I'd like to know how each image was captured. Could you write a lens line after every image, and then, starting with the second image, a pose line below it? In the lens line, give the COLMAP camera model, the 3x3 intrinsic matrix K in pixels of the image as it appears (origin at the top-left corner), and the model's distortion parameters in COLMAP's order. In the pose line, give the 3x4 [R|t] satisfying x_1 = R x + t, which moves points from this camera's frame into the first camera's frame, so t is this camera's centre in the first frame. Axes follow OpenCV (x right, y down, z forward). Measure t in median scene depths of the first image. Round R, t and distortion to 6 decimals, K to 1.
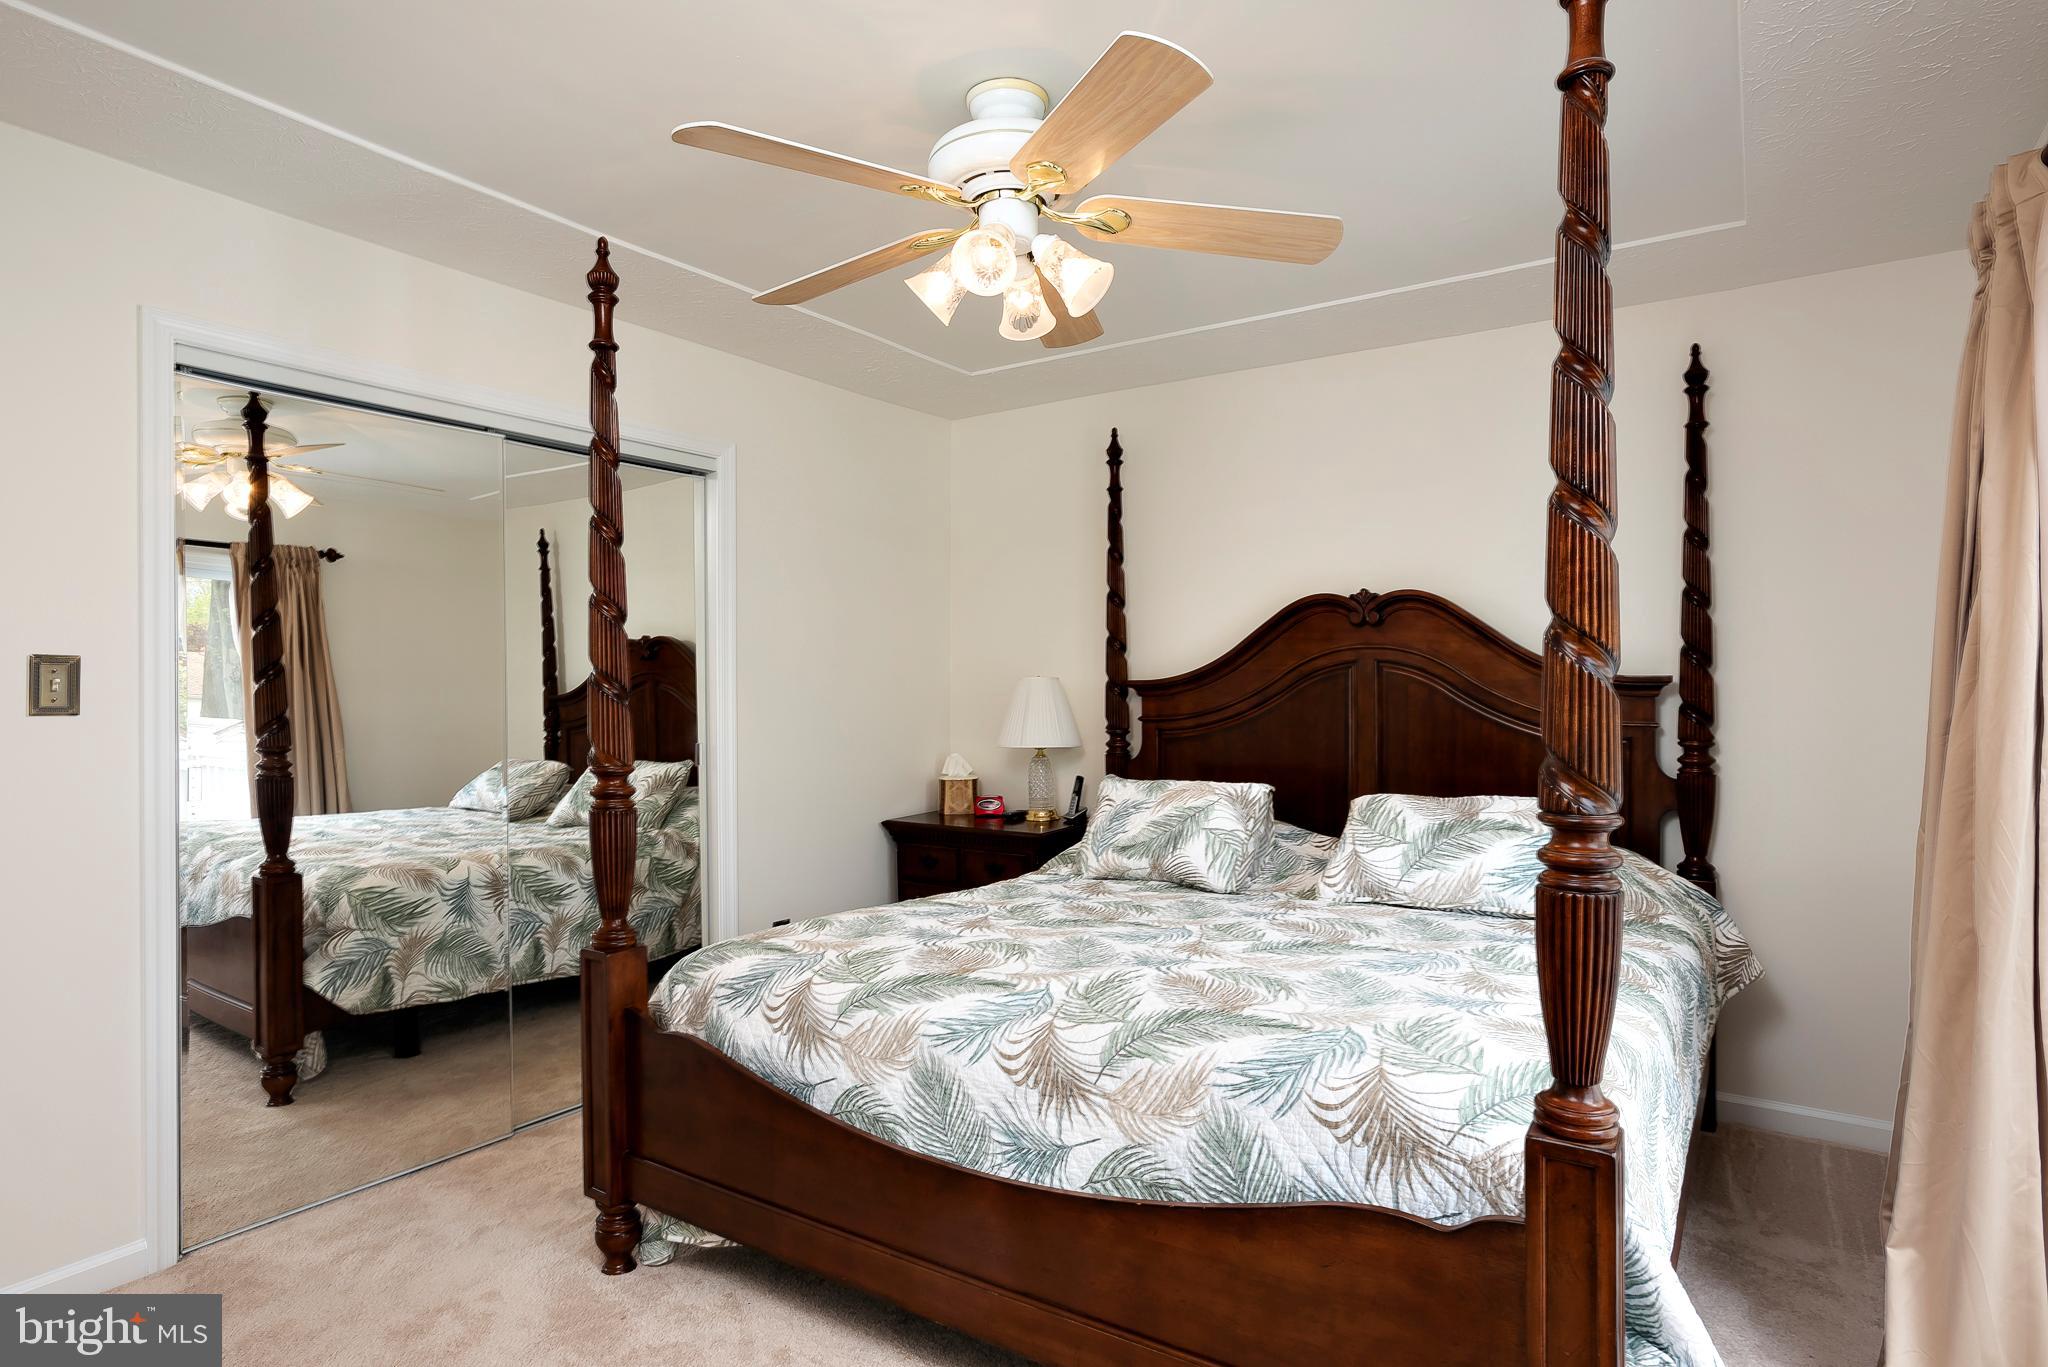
lens RADIAL K [[1036.8, 0, 969.3], [0, 1036.8, 706.9], [0, 0, 1]] dist [-0.061540, -0.000134]
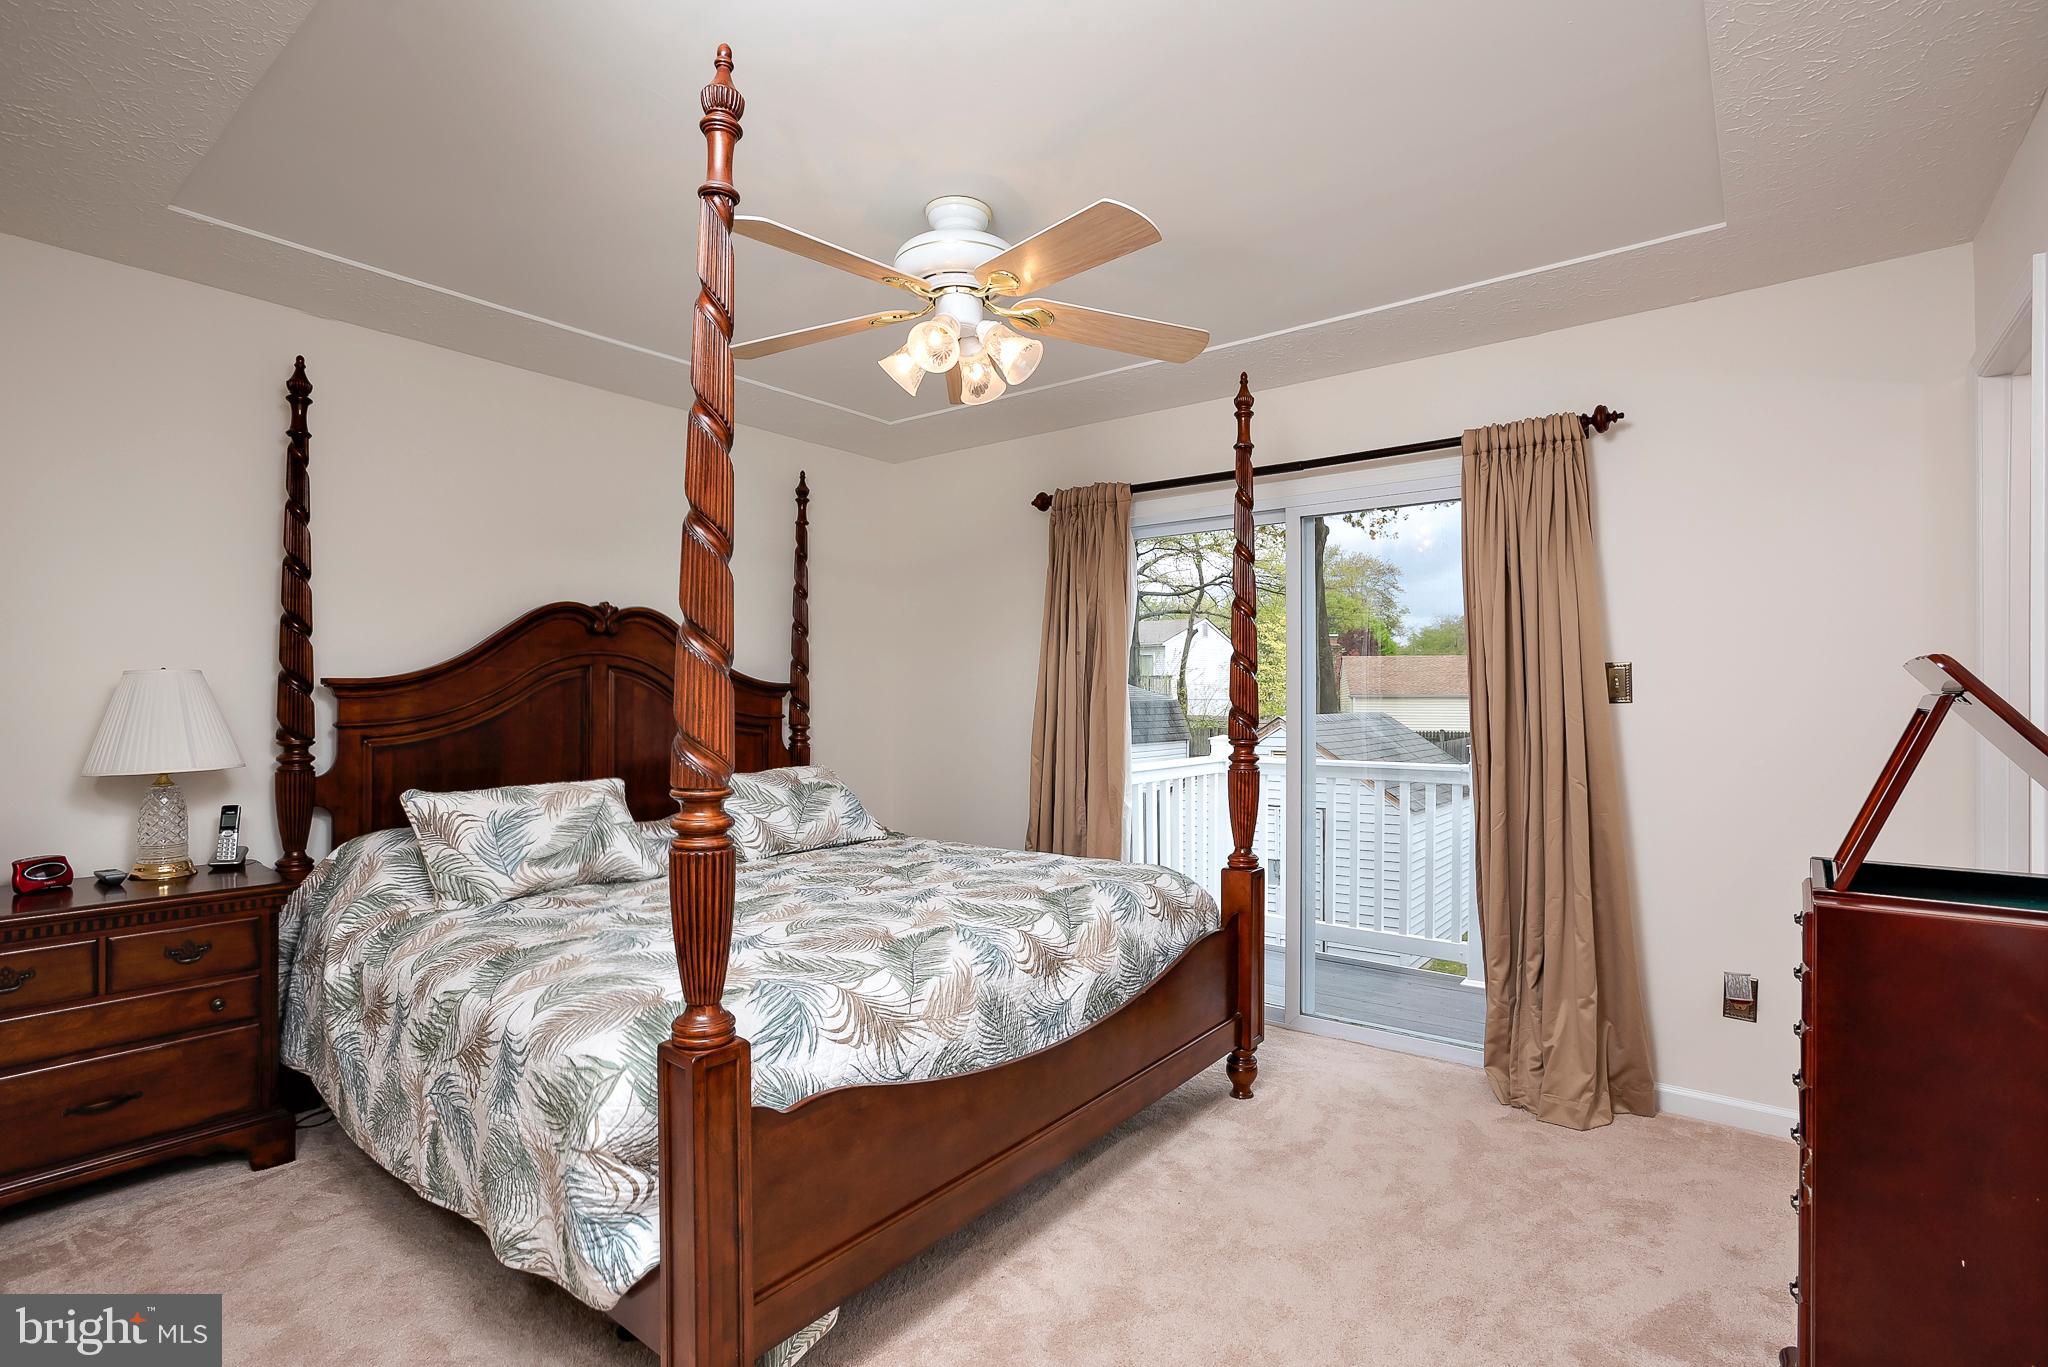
lens RADIAL K [[978.4, 0, 1040.5], [0, 978.4, 690.8], [0, 0, 1]] dist [-0.053500, 0.026042]
pose [[0.077467, 0.006874, 0.996971, -0.714148], [0.010699, 0.999913, -0.007725, -0.005439], [-0.996938, 0.011265, 0.077387, 0.499389]]
